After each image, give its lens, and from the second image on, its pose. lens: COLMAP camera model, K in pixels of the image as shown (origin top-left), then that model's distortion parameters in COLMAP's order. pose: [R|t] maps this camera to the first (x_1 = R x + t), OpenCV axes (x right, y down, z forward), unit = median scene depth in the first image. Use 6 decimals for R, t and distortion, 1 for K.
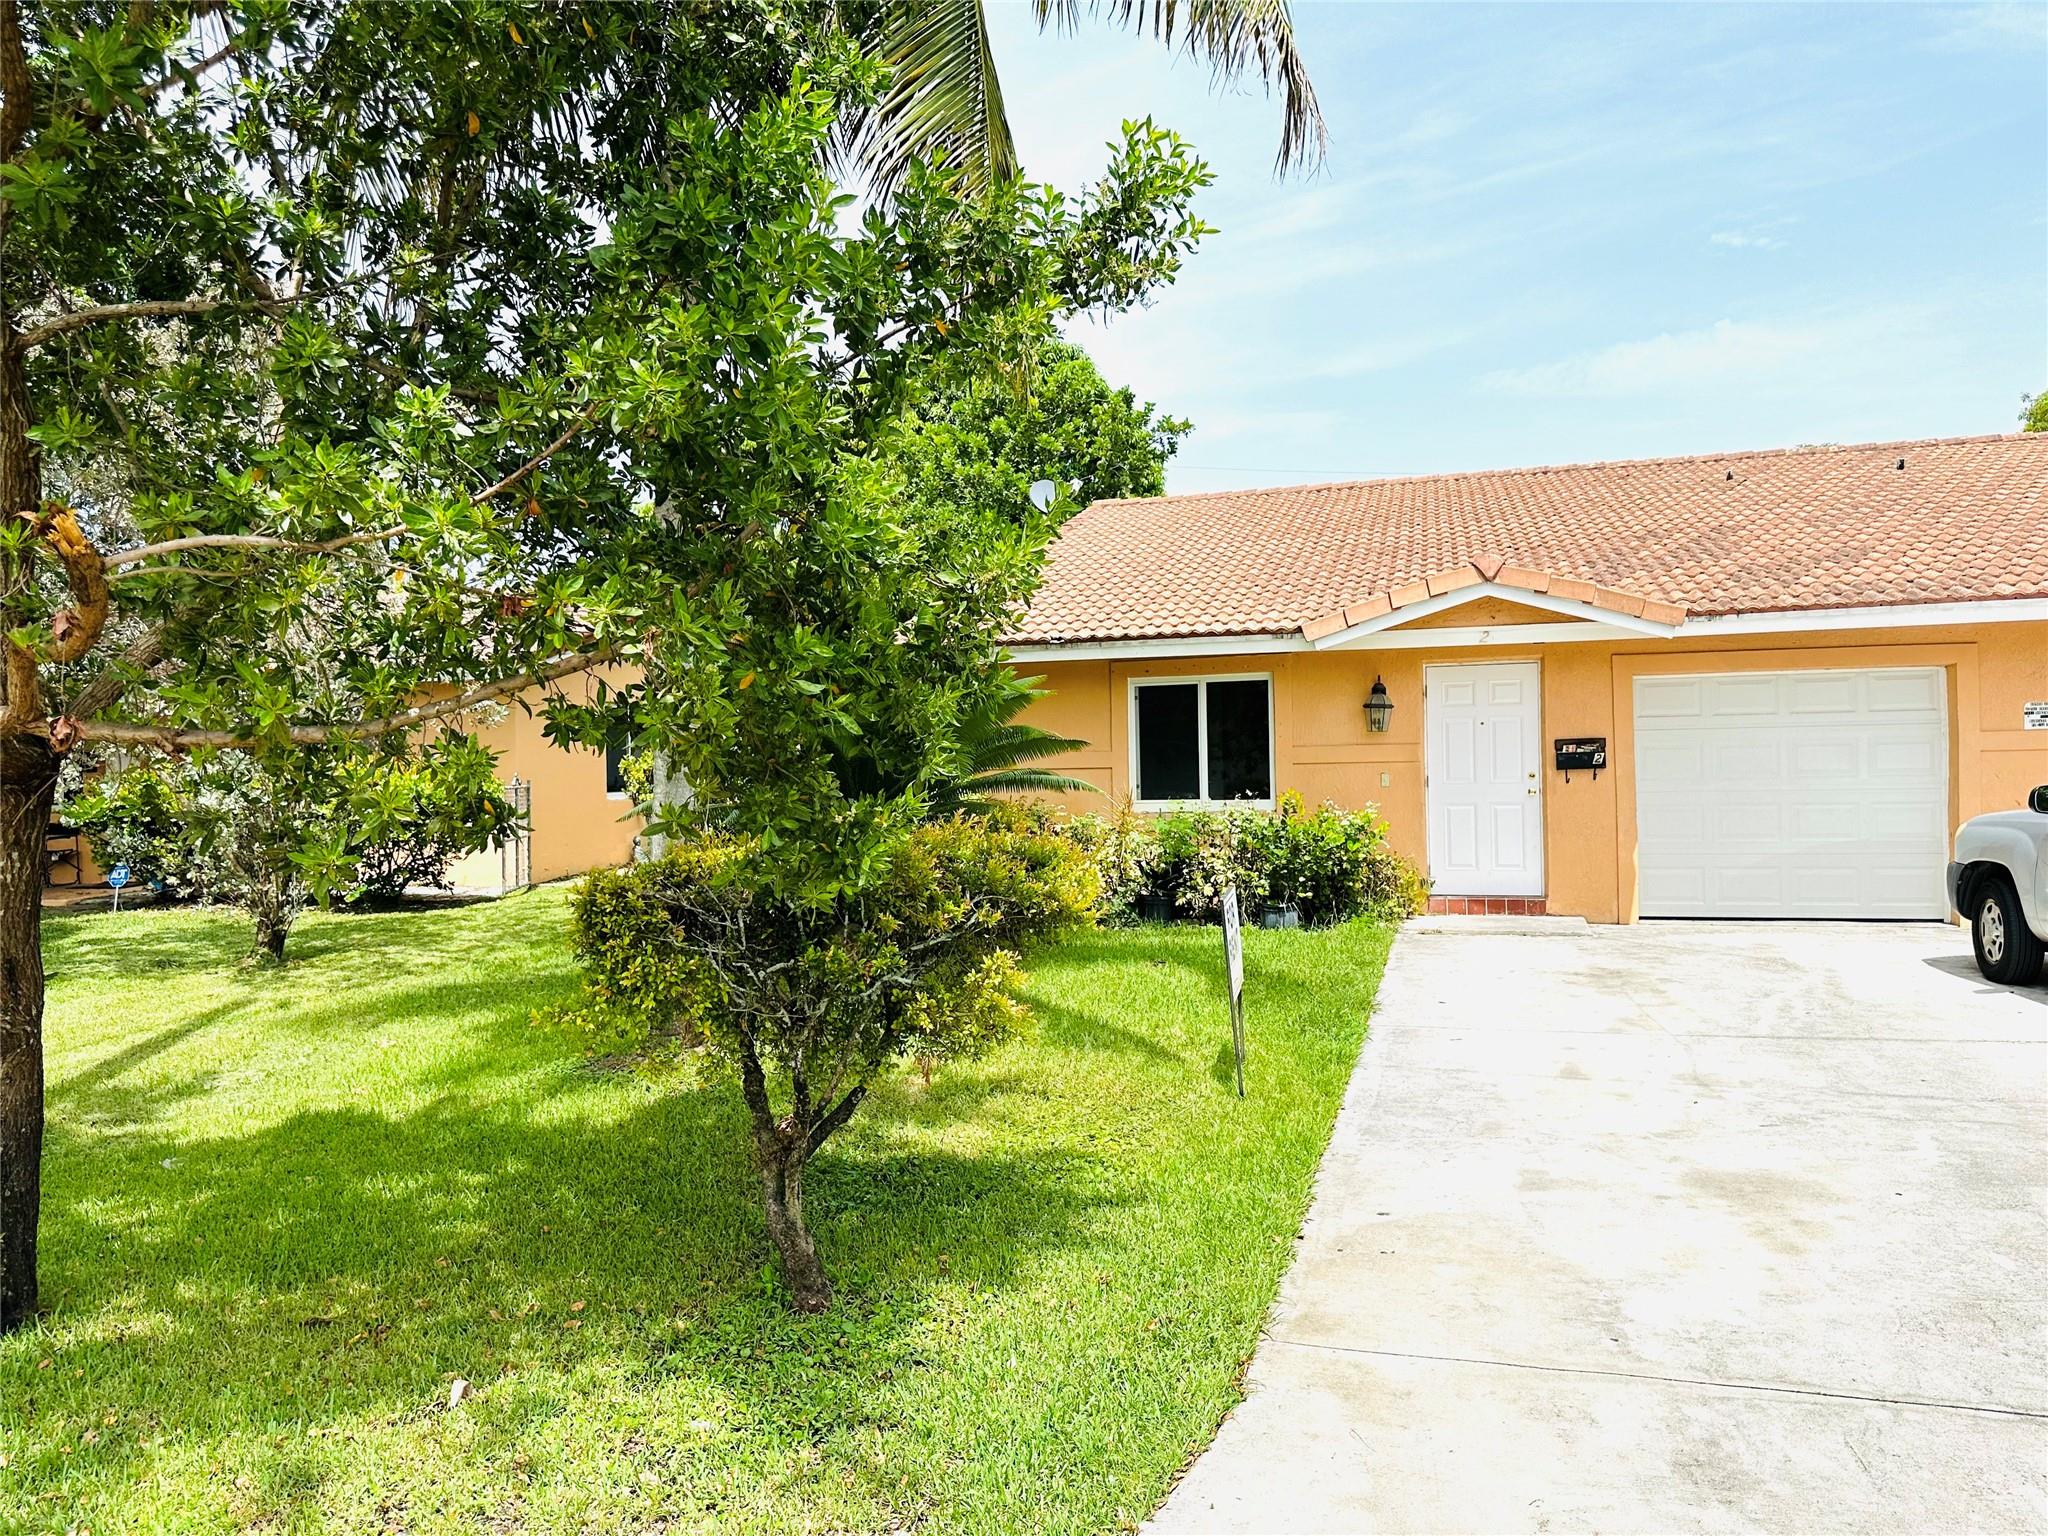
lens RADIAL K [[1429.7, 0, 987.3], [0, 1429.7, 769.6], [0, 0, 1]] dist [0.093218, -0.145638]
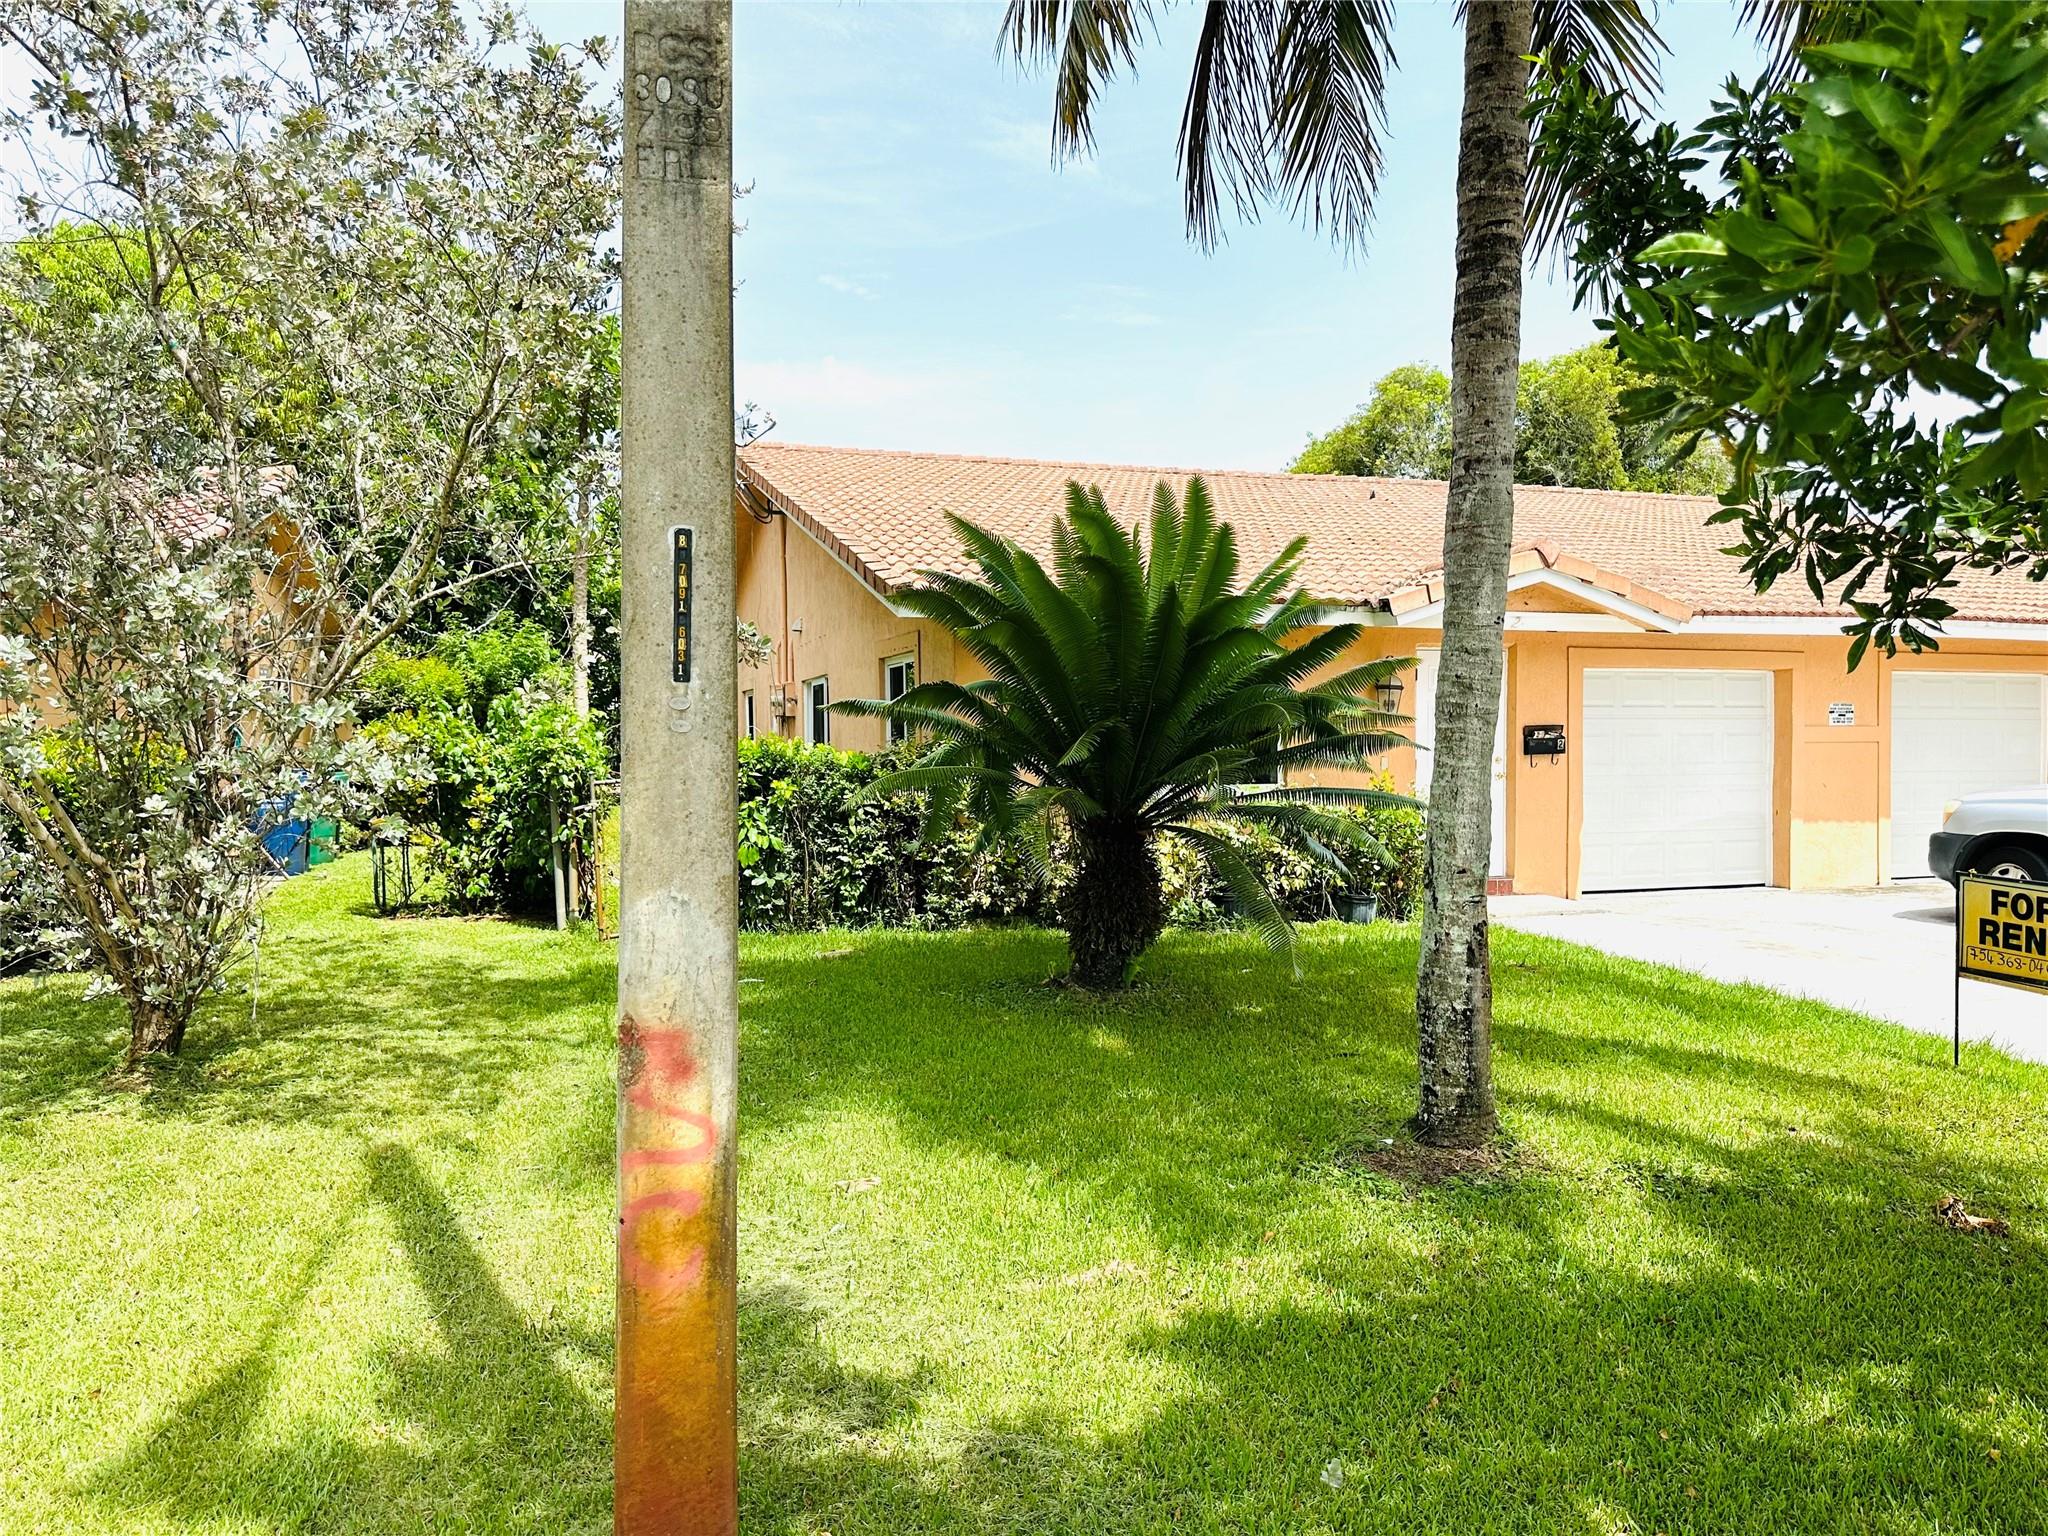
lens RADIAL K [[1433.5, 0, 988.9], [0, 1433.5, 764.8], [0, 0, 1]] dist [0.066762, -0.094995]
pose [[0.827805, 0.006177, 0.560982, -0.576947], [-0.008060, 0.999967, 0.000883, 0.010893], [-0.560958, -0.005252, 0.827828, 0.401477]]
